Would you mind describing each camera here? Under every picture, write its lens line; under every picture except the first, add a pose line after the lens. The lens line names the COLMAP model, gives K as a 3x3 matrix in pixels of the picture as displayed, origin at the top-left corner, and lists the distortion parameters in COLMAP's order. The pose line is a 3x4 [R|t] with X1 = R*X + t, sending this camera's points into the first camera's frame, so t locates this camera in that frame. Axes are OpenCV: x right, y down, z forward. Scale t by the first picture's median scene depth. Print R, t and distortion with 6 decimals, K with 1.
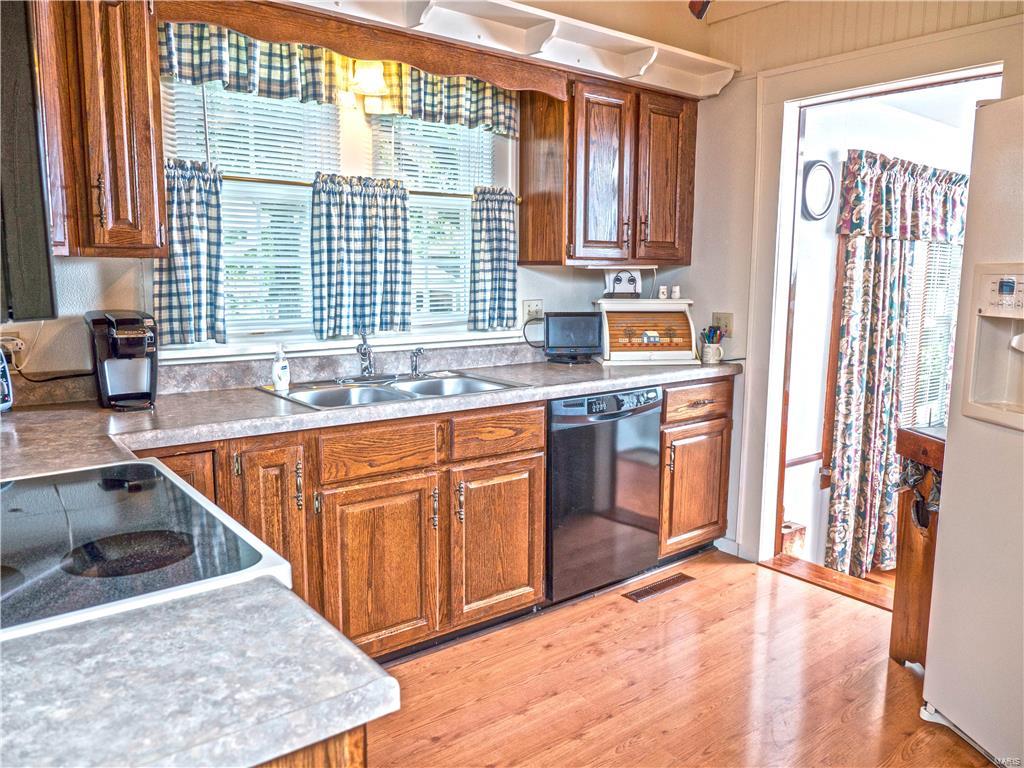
lens RADIAL K [[742.2, 0, 519.9], [0, 742.2, 383.1], [0, 0, 1]] dist [-0.028758, 0.014000]
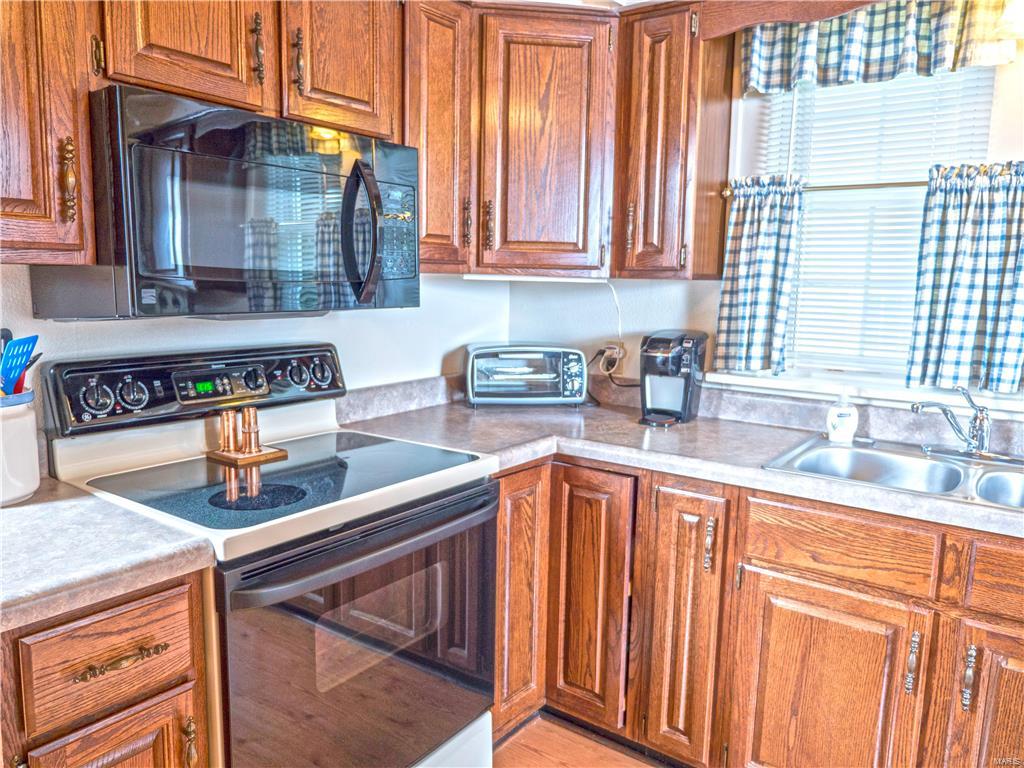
lens RADIAL K [[742.2, 0, 507.2], [0, 742.2, 384.5], [0, 0, 1]] dist [-0.028758, 0.014000]
pose [[0.263595, 0.131444, -0.955636, 0.343059], [-0.159304, 0.983002, 0.091266, -0.067576], [0.951388, 0.128180, 0.280054, 0.408919]]
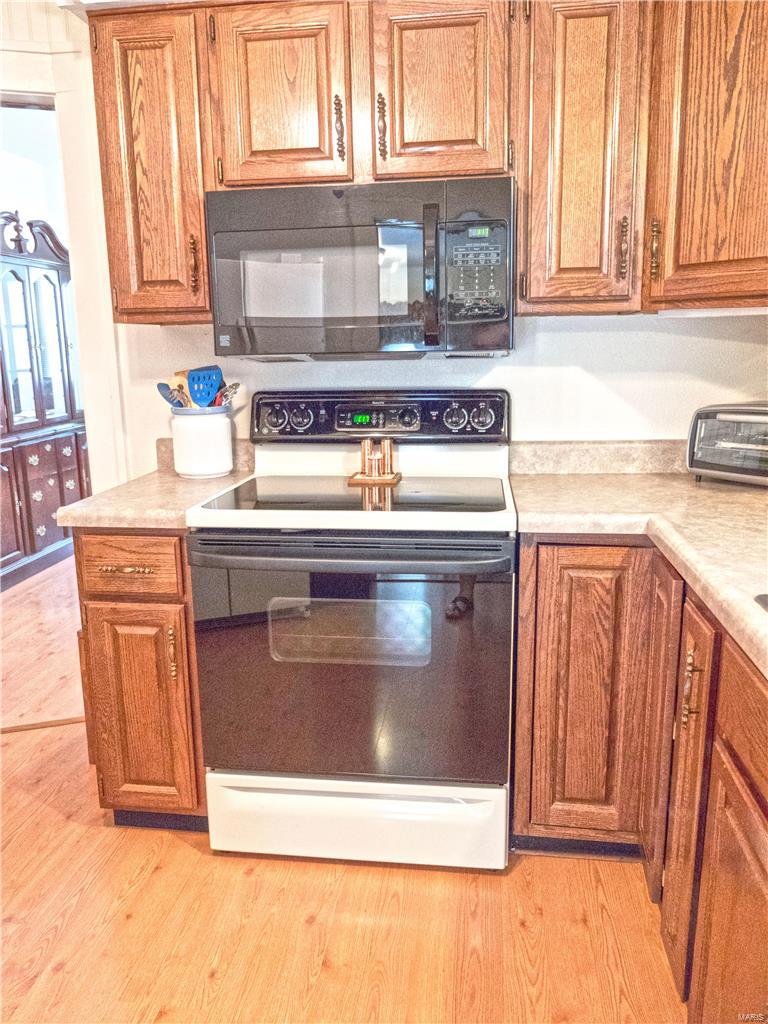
lens RADIAL K [[782.6, 0, 382.6], [0, 782.6, 514.0], [0, 0, 1]] dist [-0.015091, 0.004797]
pose [[-0.718422, 0.148904, -0.679484, 0.216940], [-0.093735, 0.947187, 0.306675, -0.127907], [0.689264, 0.284014, -0.666522, 0.955326]]
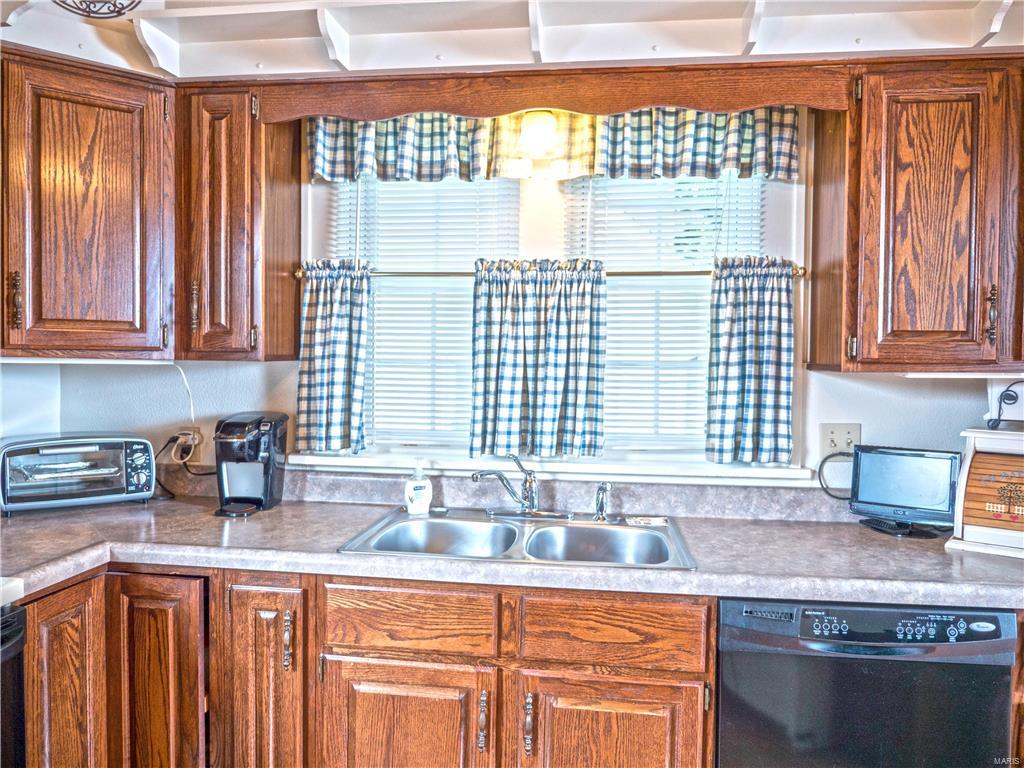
lens RADIAL K [[742.2, 0, 510.9], [0, 742.2, 383.4], [0, 0, 1]] dist [-0.028758, 0.014000]
pose [[0.699902, 0.026245, -0.713756, 0.350890], [-0.113467, 0.990719, -0.074836, -0.086037], [0.705168, 0.133366, 0.696385, 0.454055]]
